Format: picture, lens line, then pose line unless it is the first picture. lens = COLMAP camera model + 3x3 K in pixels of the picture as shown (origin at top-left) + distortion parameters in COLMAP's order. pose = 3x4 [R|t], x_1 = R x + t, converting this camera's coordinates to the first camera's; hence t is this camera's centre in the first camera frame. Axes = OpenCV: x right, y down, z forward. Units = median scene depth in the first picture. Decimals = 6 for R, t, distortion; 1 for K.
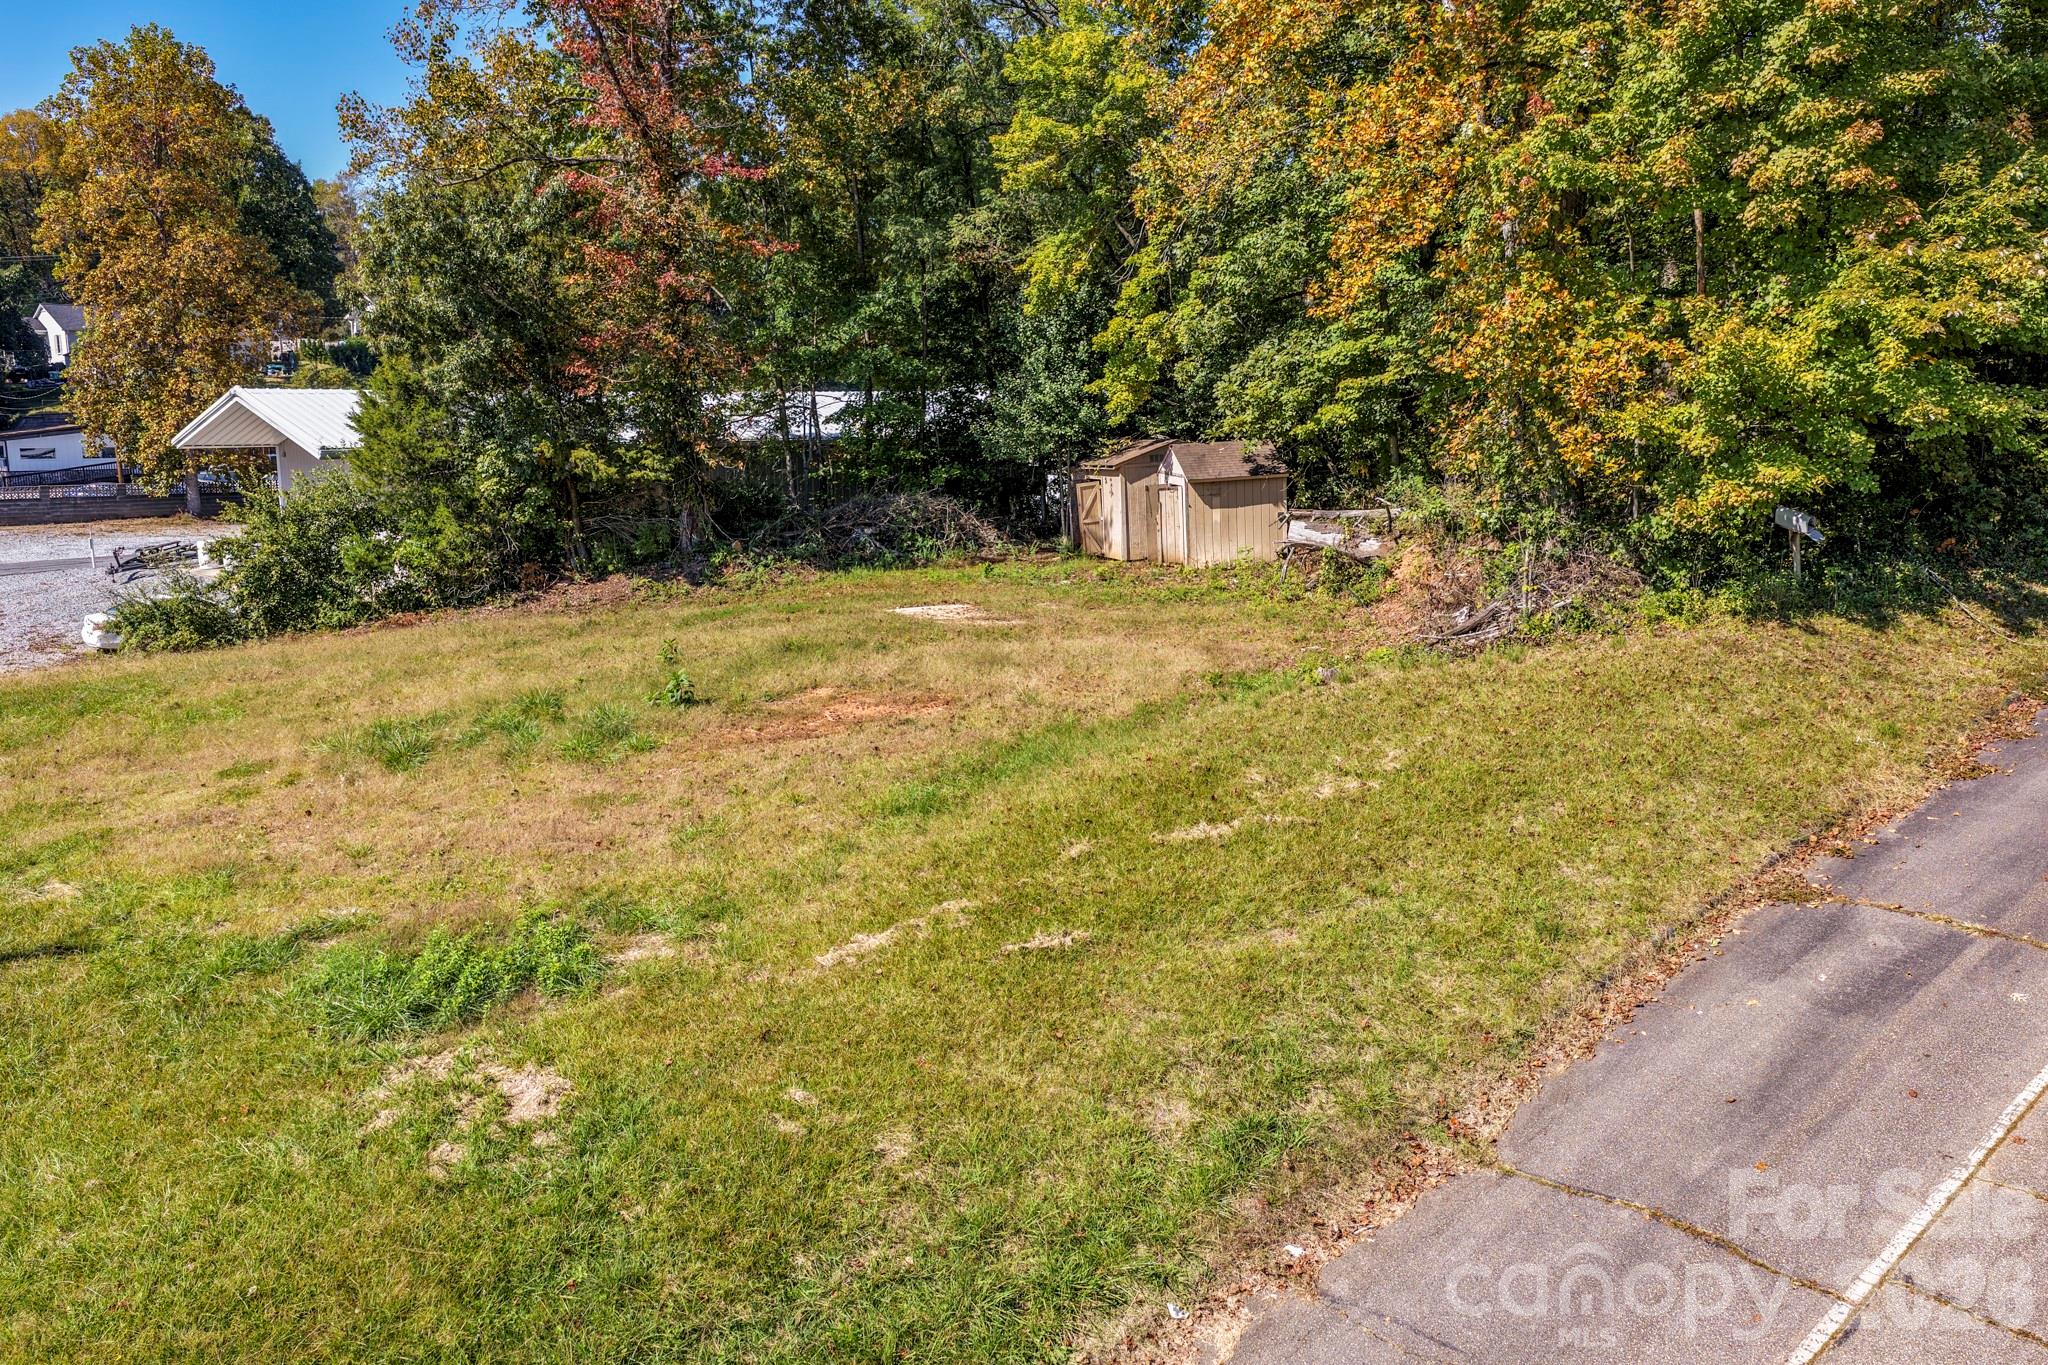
lens RADIAL K [[1696.1, 0, 1032.5], [0, 1696.1, 679.7], [0, 0, 1]] dist [-0.011319, 0.093277]
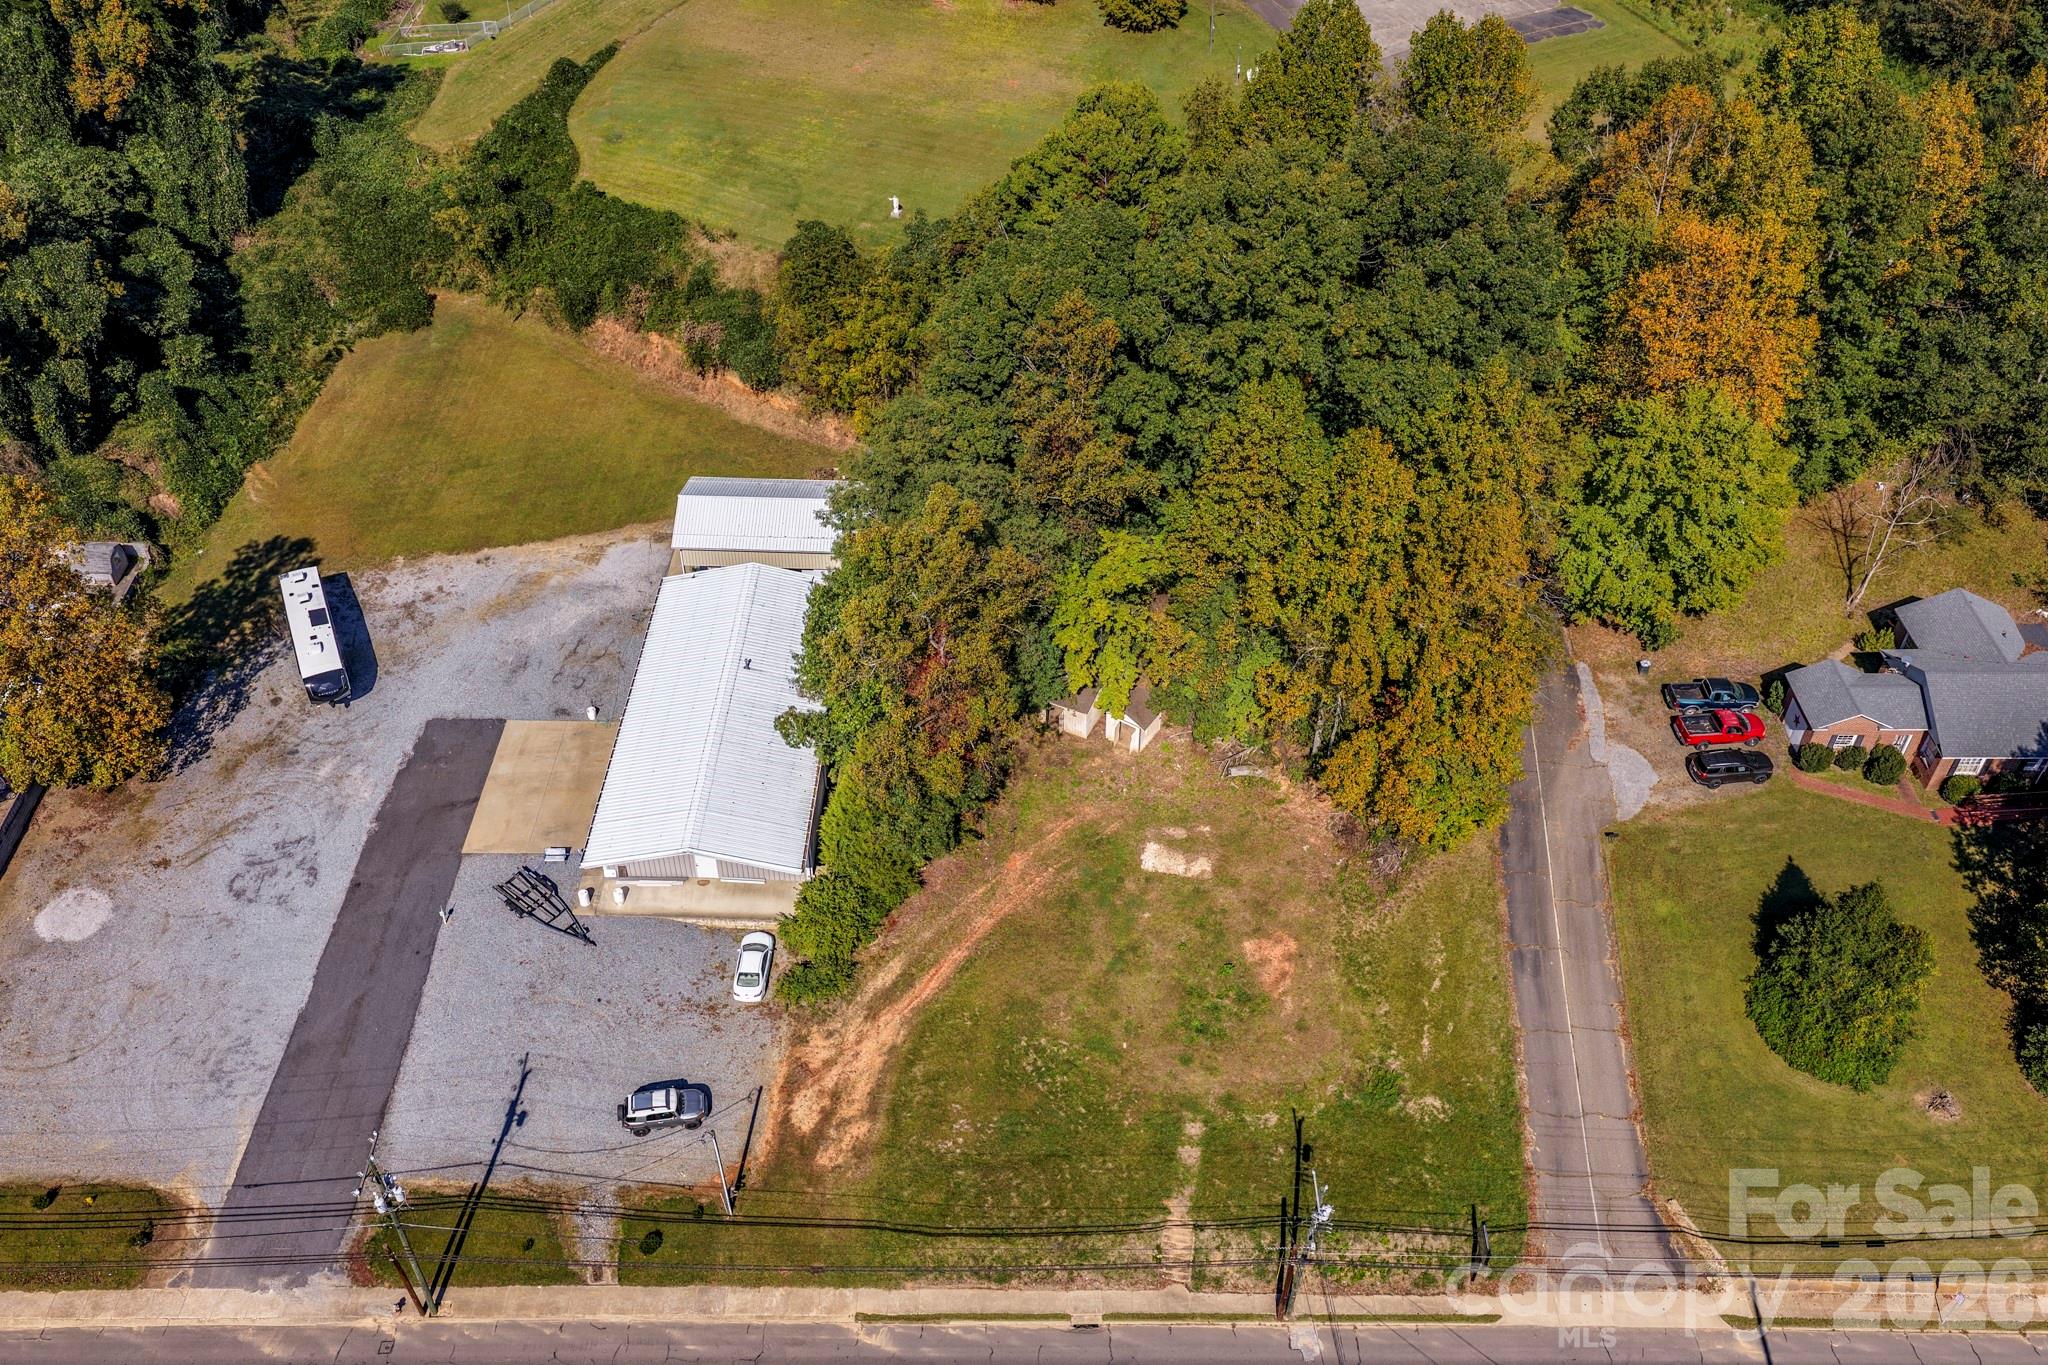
lens RADIAL K [[1774.8, 0, 1033.6], [0, 1774.8, 678.5], [0, 0, 1]] dist [-0.006129, 0.081724]
pose [[0.692450, -0.473449, 0.544388, -2.726032], [0.099084, 0.809815, 0.578257, -3.282153], [-0.714629, -0.346475, 0.607668, -0.957173]]
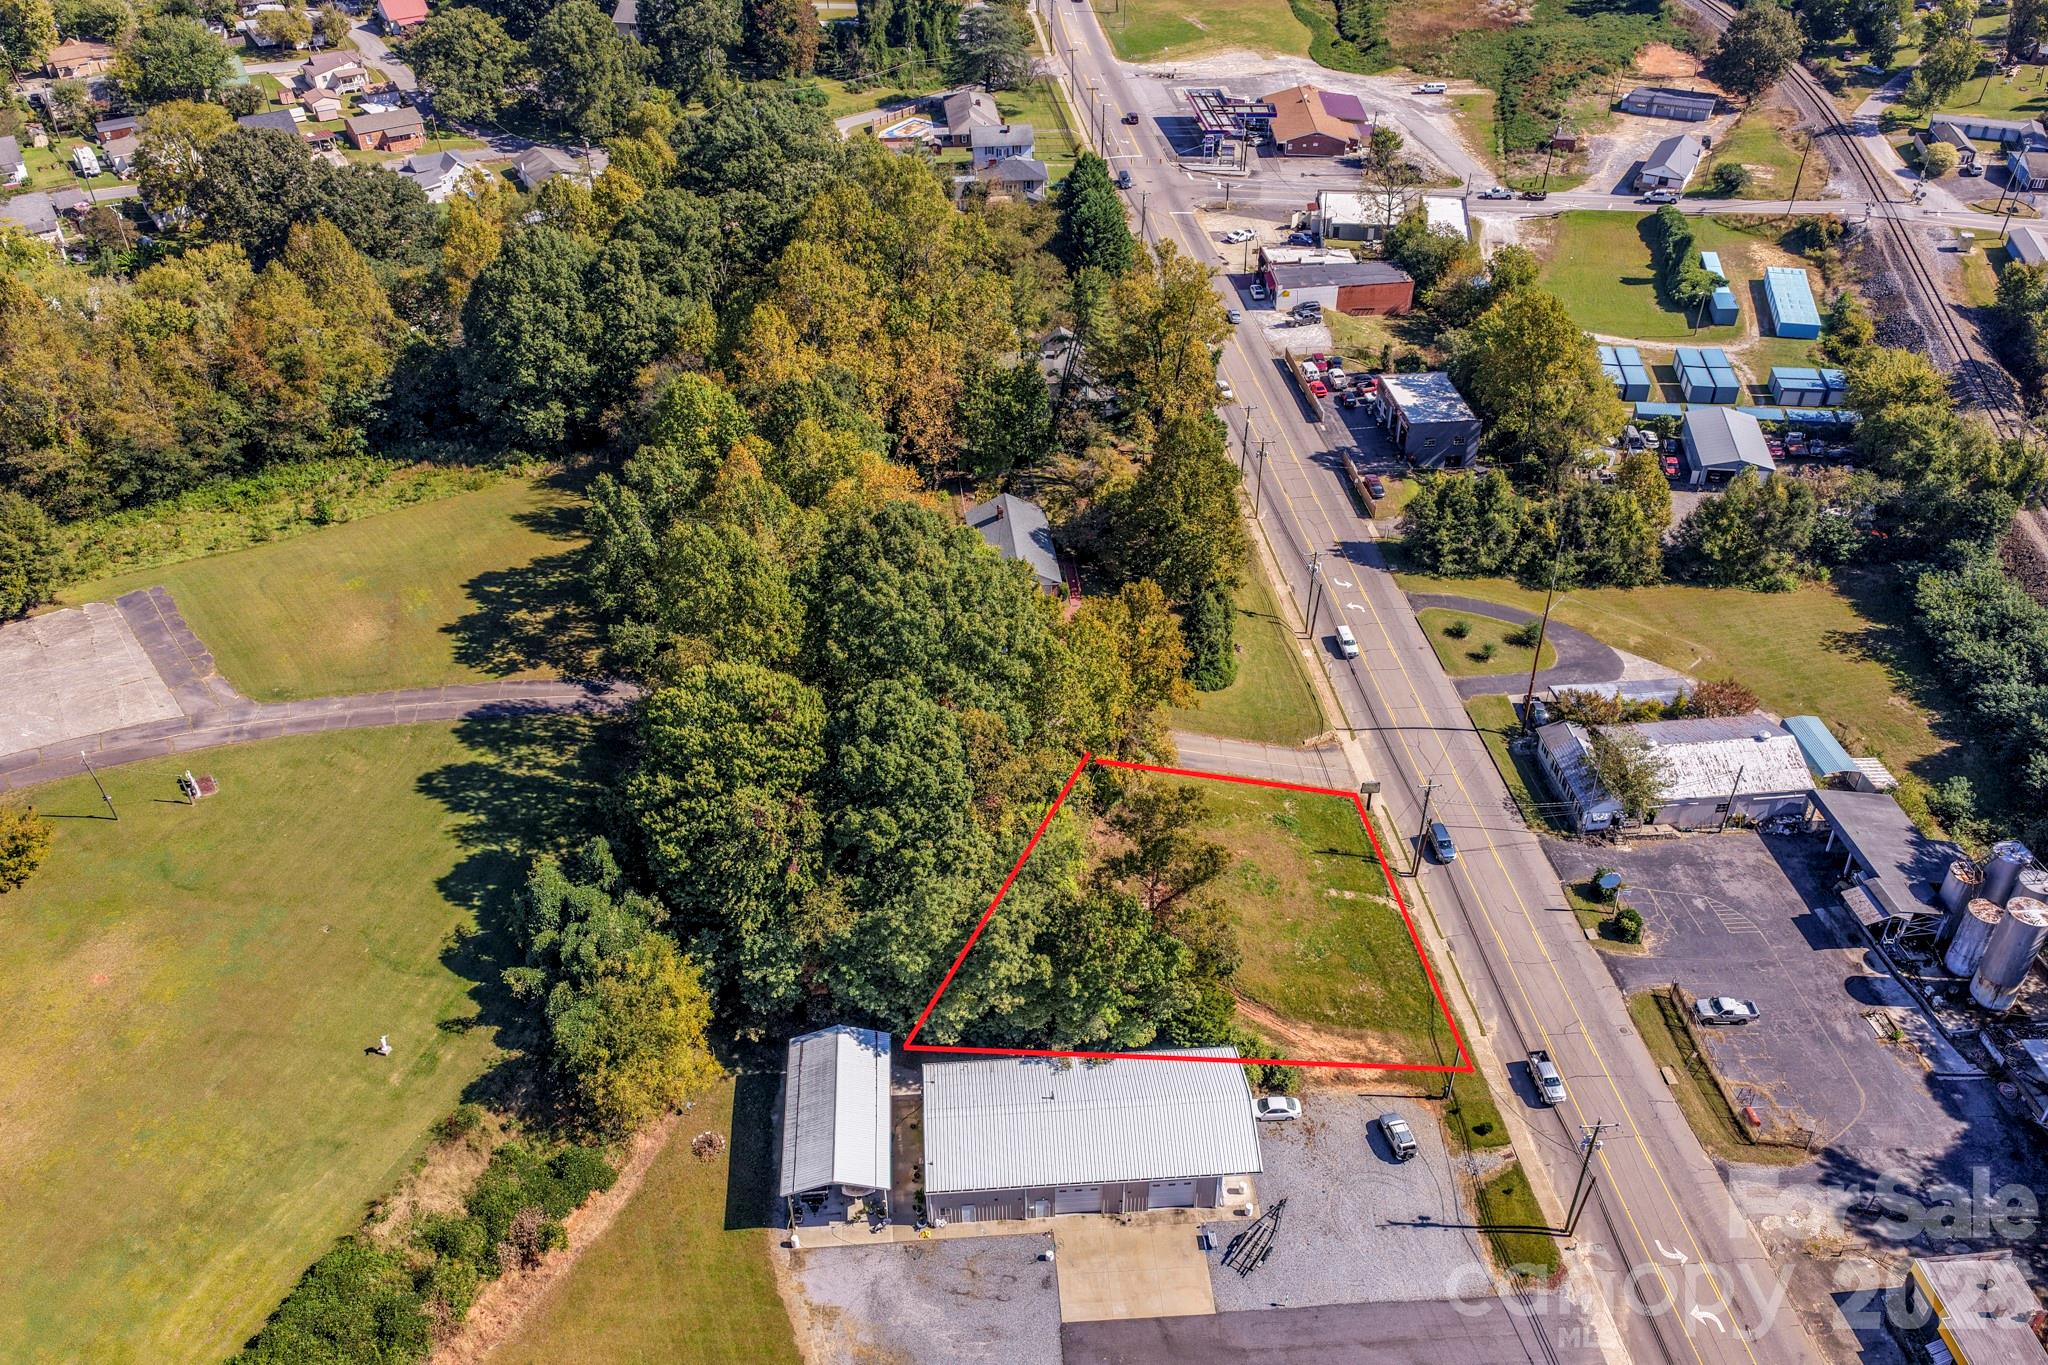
lens RADIAL K [[1696.1, 0, 1032.5], [0, 1696.1, 679.7], [0, 0, 1]] dist [-0.011319, 0.093277]
pose [[-0.782476, -0.367363, 0.502767, -2.997925], [0.106650, 0.716426, 0.689463, -5.797408], [-0.613479, 0.593109, -0.521407, 5.088594]]
